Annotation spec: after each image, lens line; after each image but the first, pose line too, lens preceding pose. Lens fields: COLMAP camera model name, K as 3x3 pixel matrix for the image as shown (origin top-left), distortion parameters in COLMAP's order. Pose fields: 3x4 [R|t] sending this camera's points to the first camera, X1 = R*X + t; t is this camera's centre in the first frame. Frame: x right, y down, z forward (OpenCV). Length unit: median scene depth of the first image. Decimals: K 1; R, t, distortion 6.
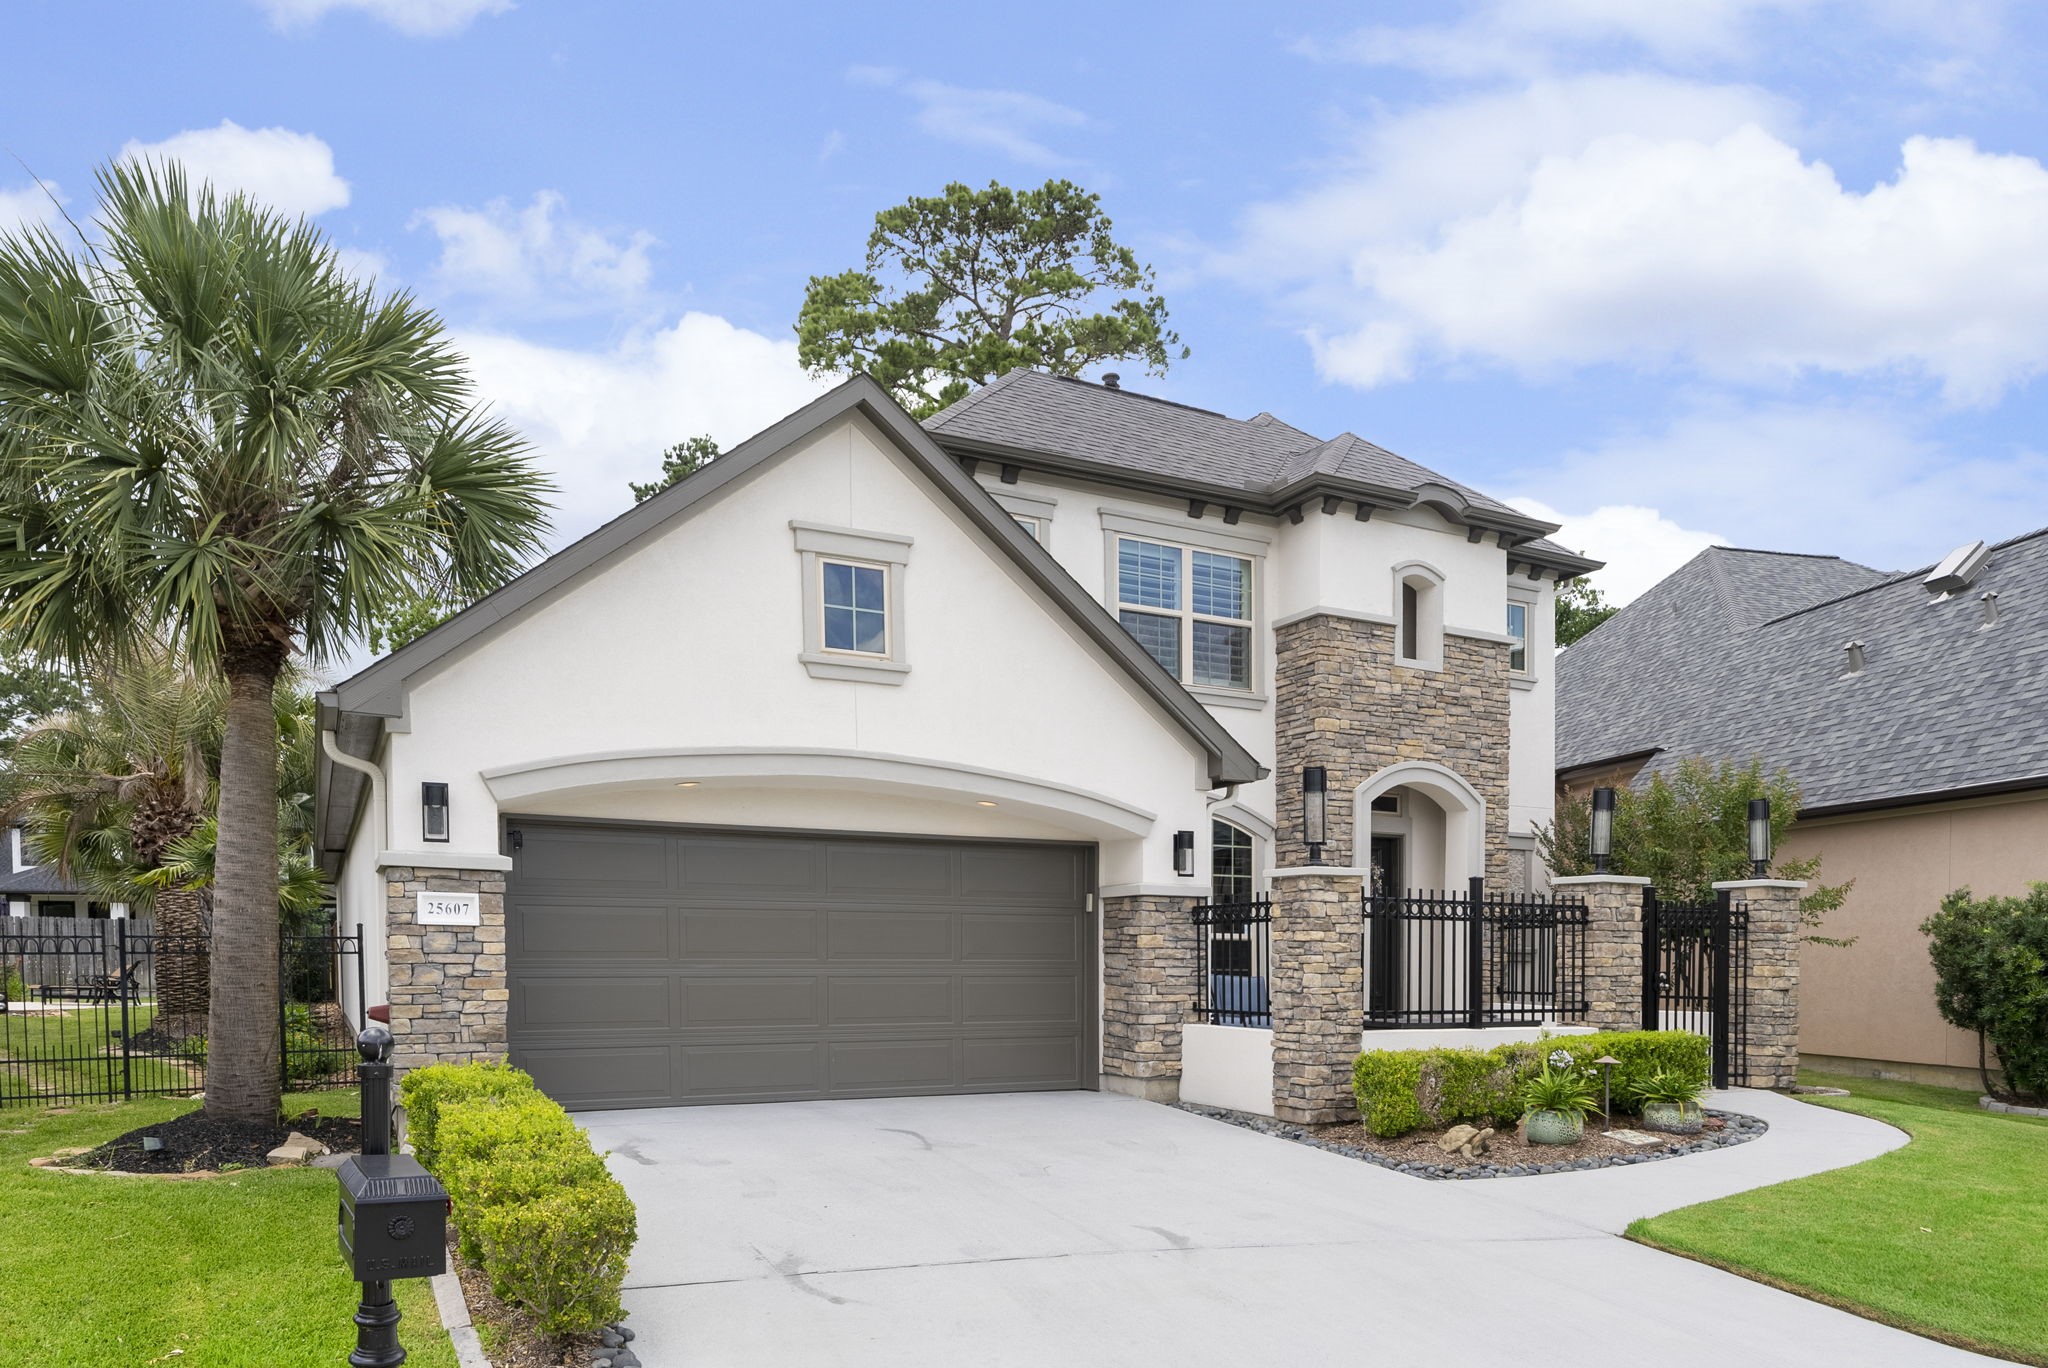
lens RADIAL K [[849.0, 0, 1023.4], [0, 849.0, 746.7], [0, 0, 1]] dist [0.000559, -0.000025]
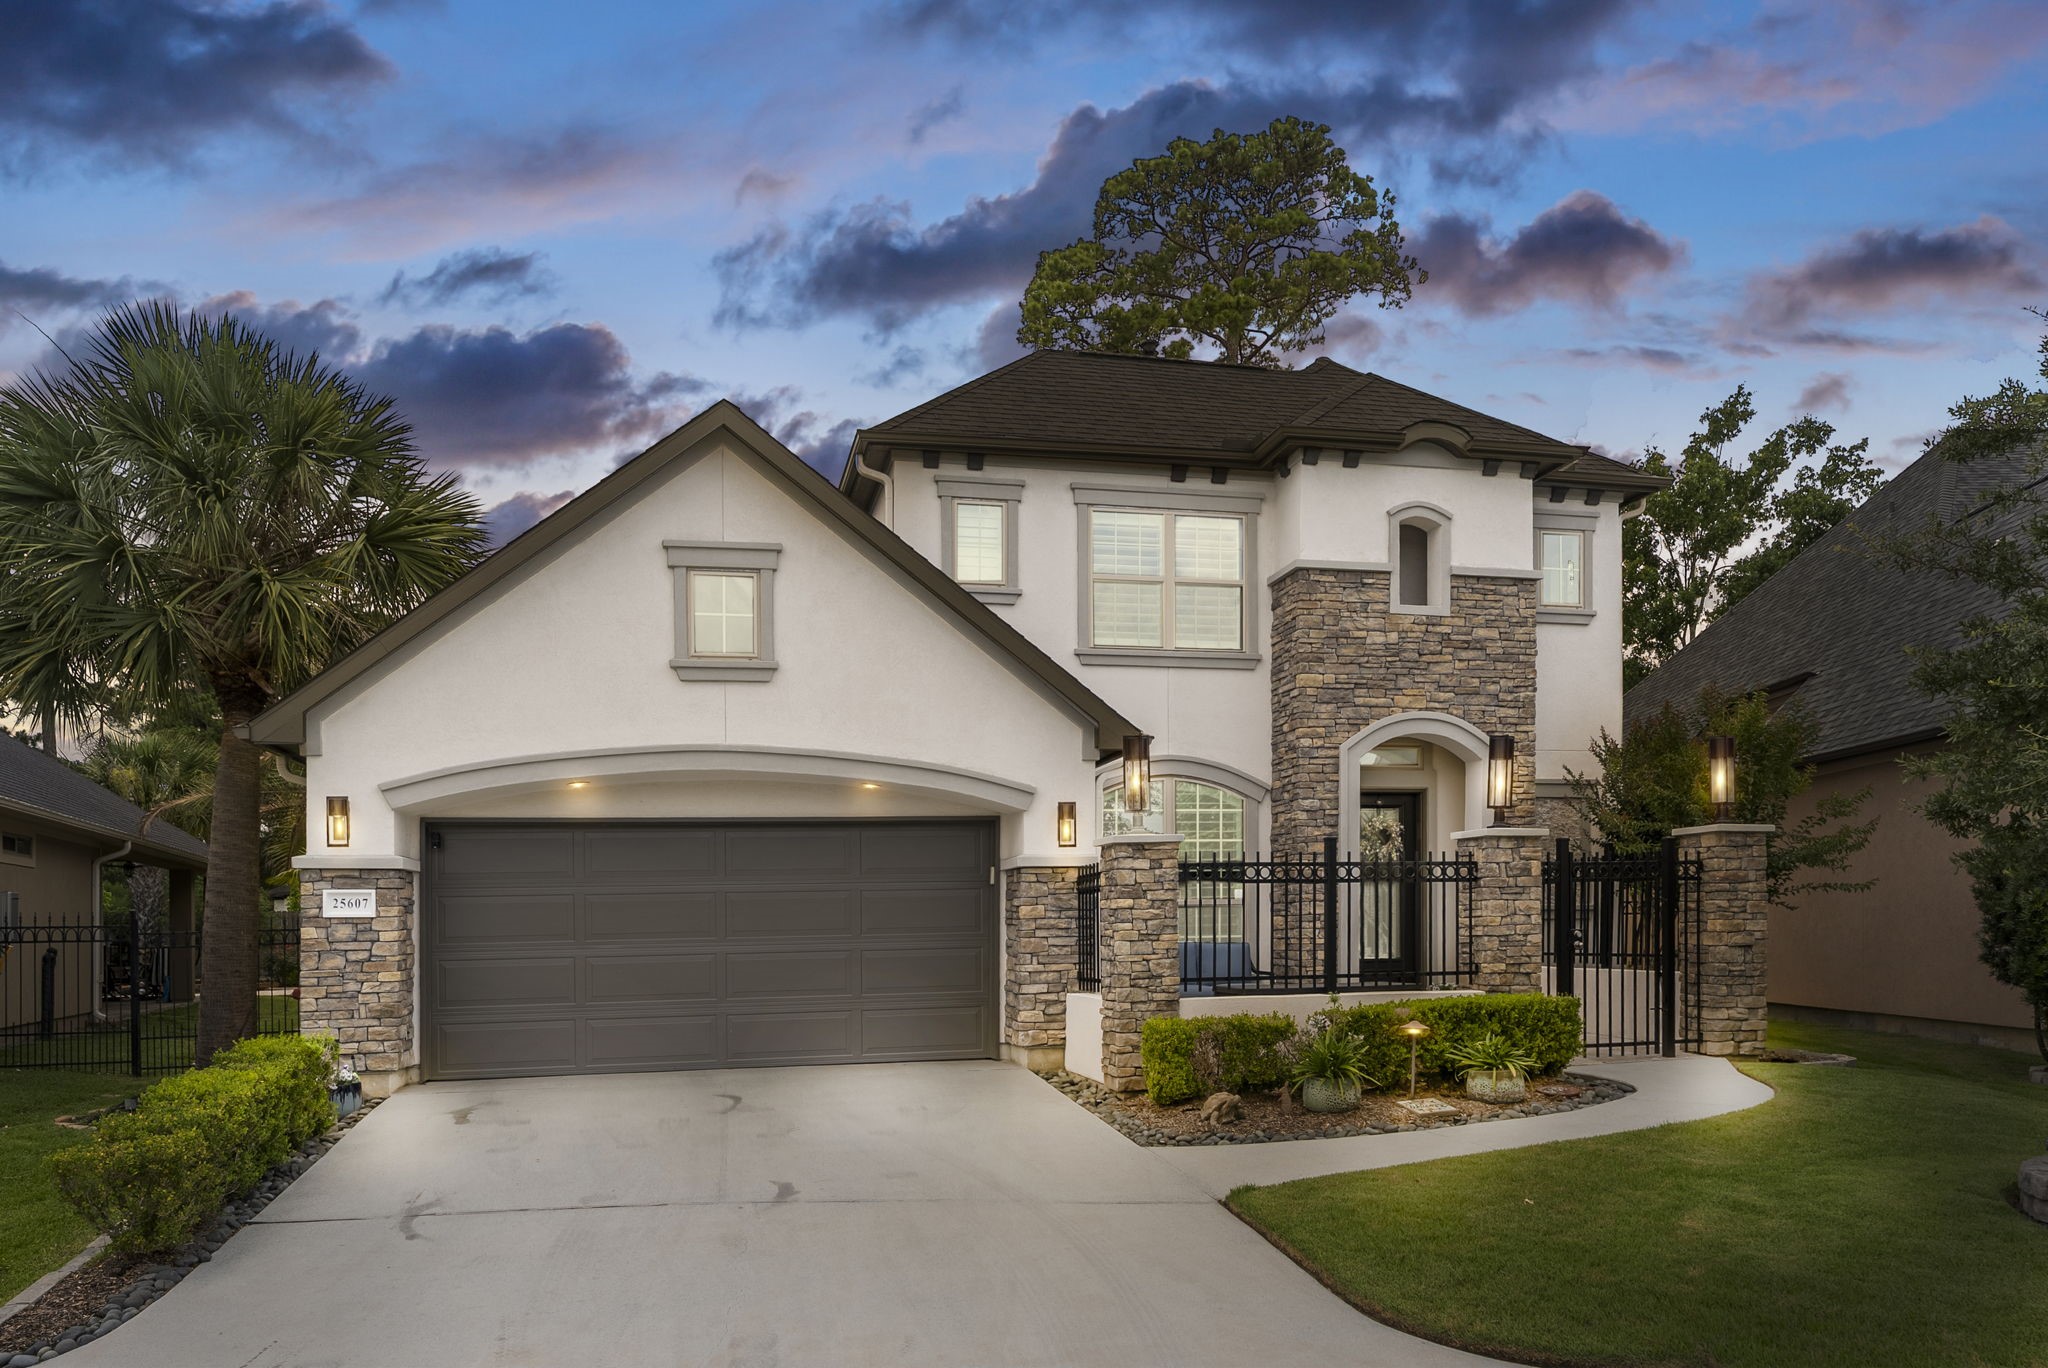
lens RADIAL K [[846.0, 0, 1020.2], [0, 846.0, 692.3], [0, 0, 1]] dist [0.001298, -0.000052]
pose [[0.986428, -0.067284, -0.149776, 0.302324], [0.063056, 0.997471, -0.032807, -0.002573], [0.151605, 0.022917, 0.988175, -0.016870]]
